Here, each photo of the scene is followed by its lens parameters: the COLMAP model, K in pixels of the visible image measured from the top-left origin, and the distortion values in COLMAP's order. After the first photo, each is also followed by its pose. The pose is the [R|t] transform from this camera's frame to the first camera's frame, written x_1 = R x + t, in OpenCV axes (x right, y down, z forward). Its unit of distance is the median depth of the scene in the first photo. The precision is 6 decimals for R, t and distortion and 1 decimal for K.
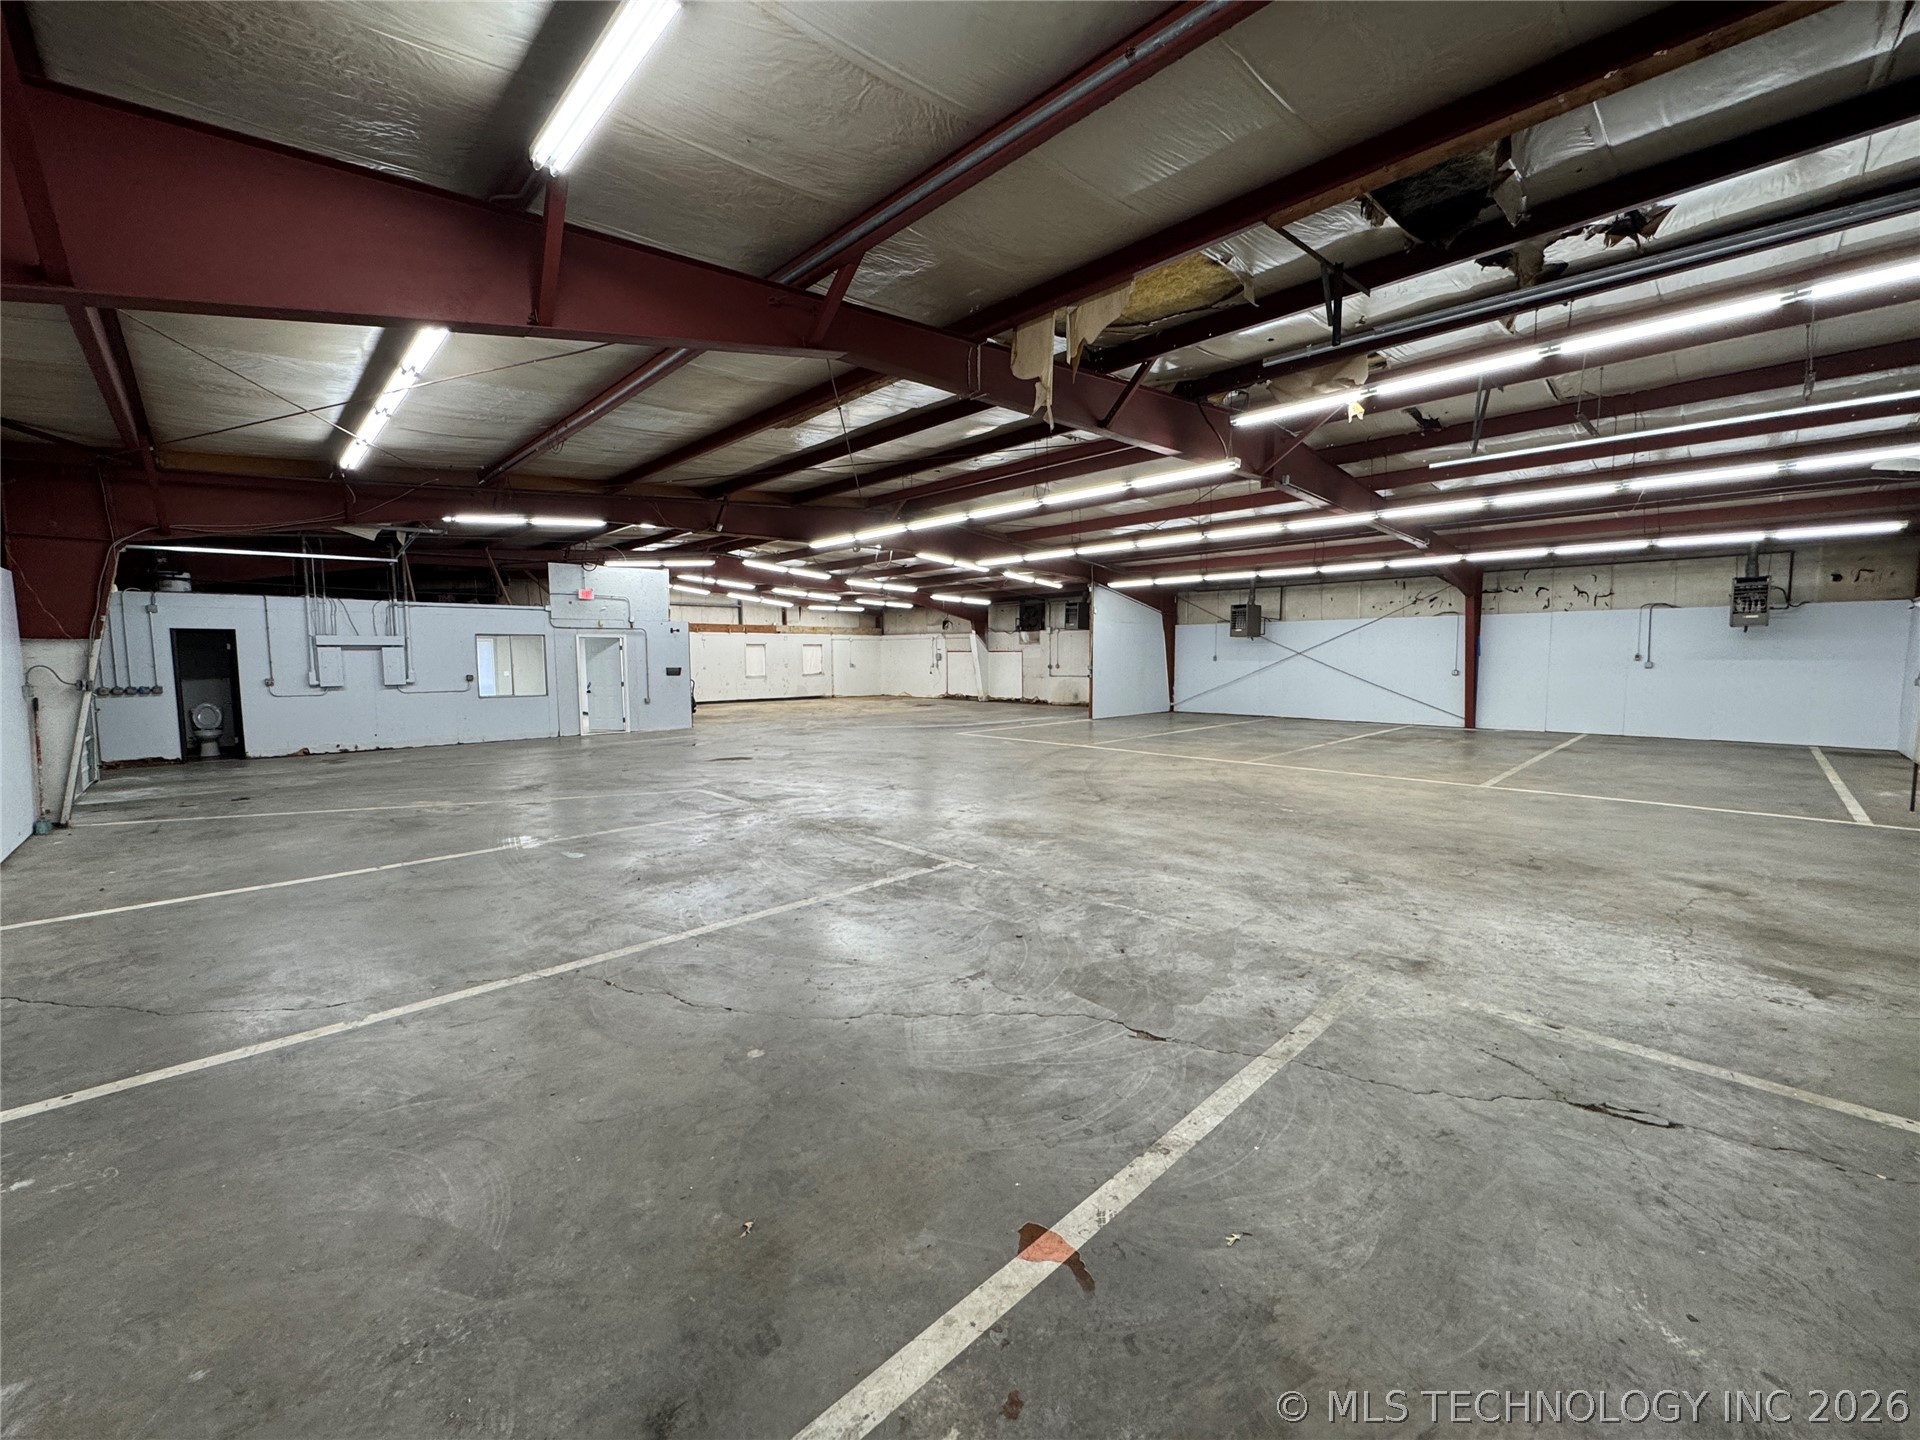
lens RADIAL K [[771.9, 0, 951.8], [0, 771.9, 716.8], [0, 0, 1]] dist [0.004887, 0.000279]
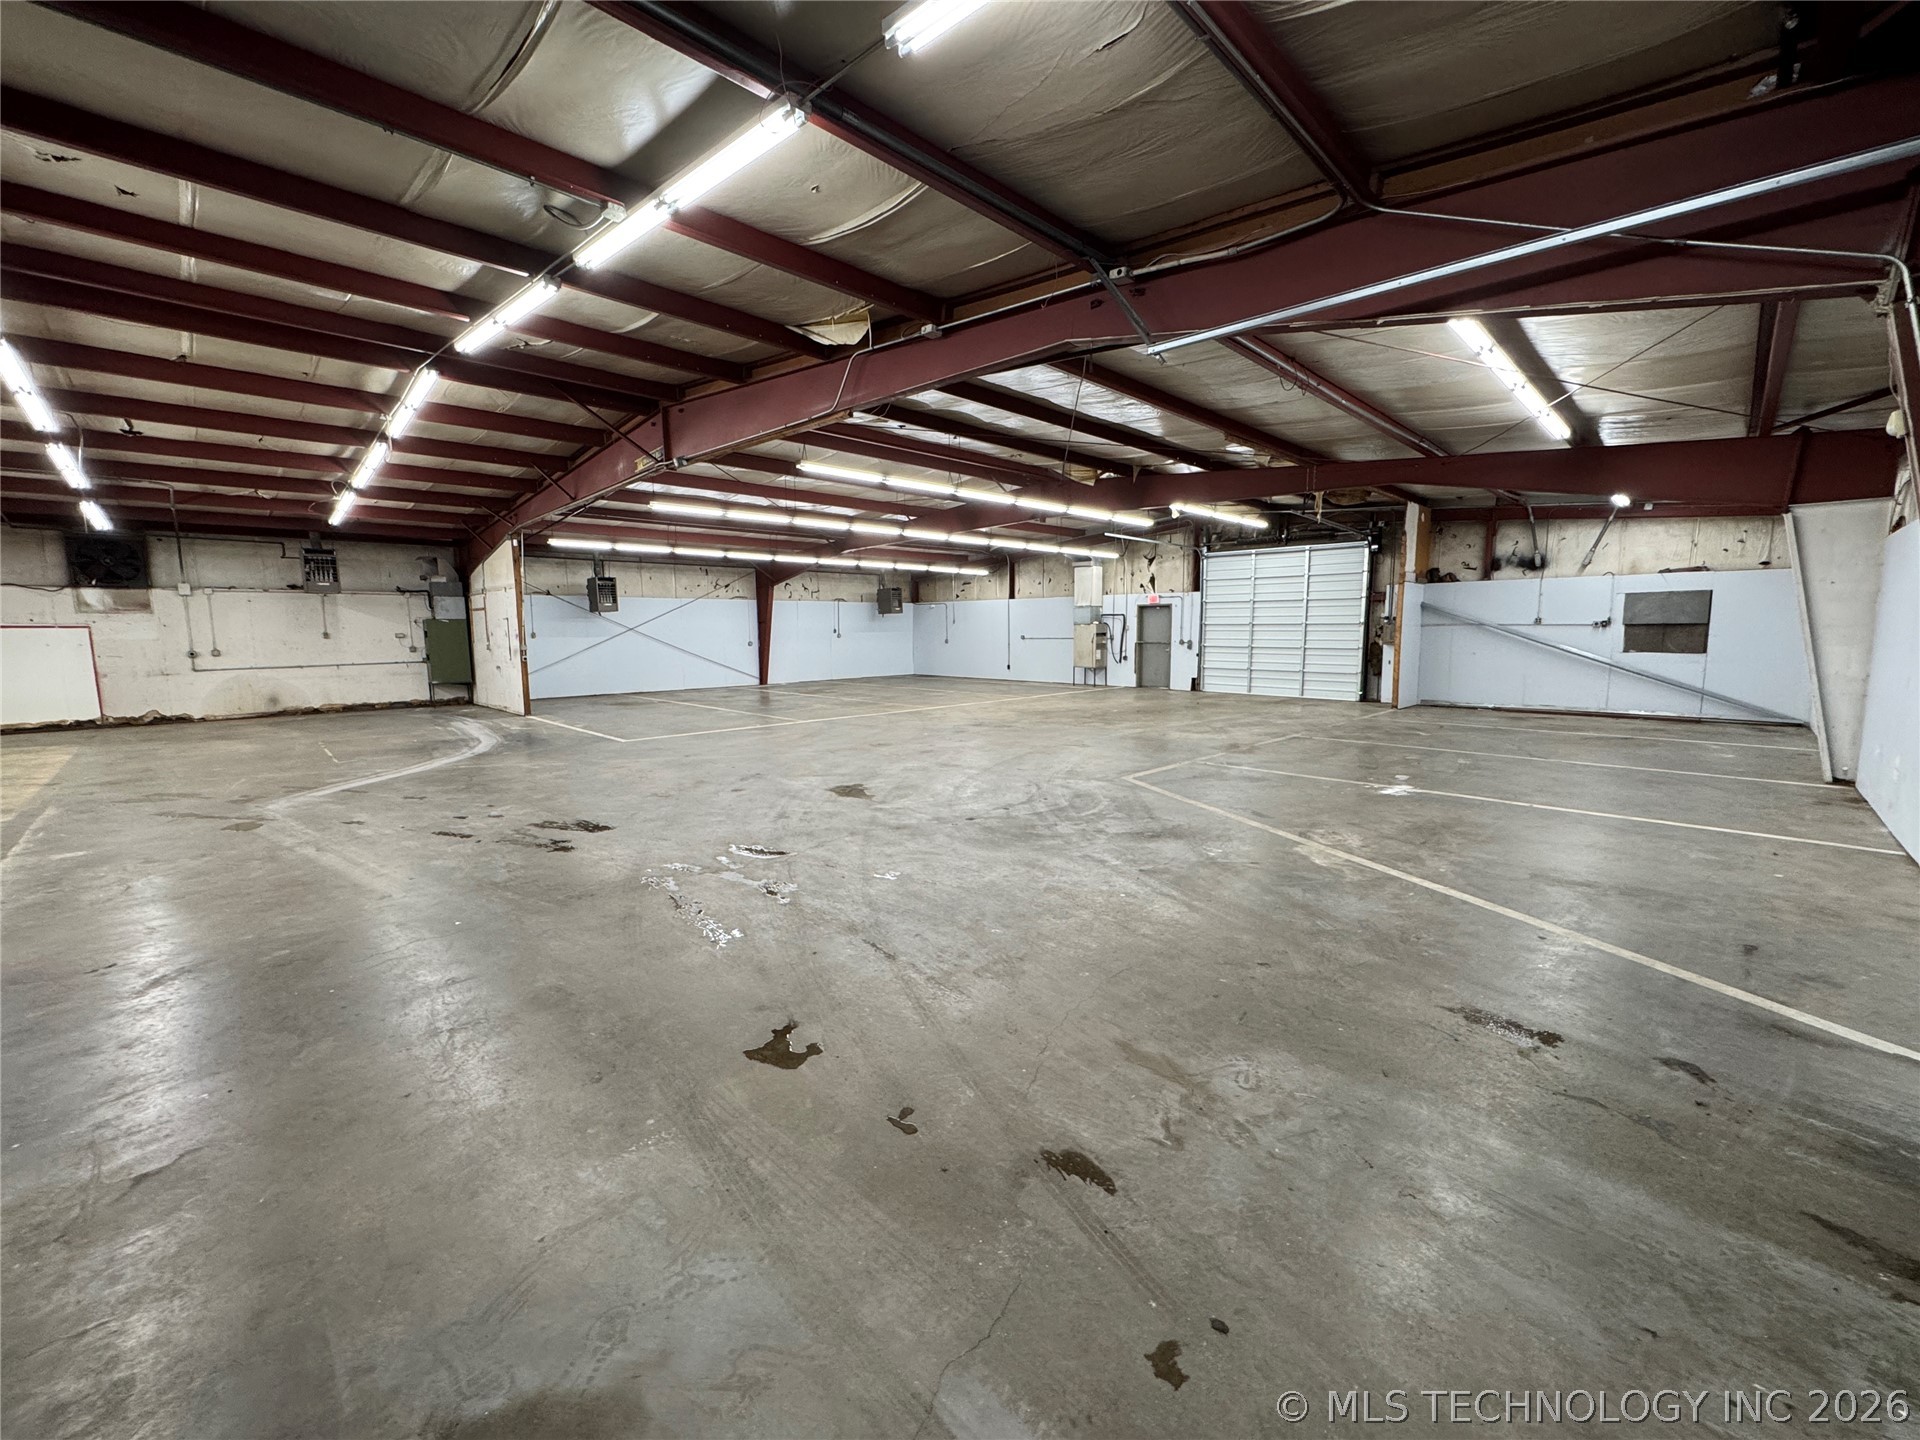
lens RADIAL K [[771.9, 0, 963.3], [0, 771.9, 717.5], [0, 0, 1]] dist [0.004887, 0.000279]
pose [[-0.018233, -0.115701, 0.993117, -0.664661], [0.085522, 0.989461, 0.116845, -0.055500], [-0.996169, 0.087063, -0.008146, 0.665687]]
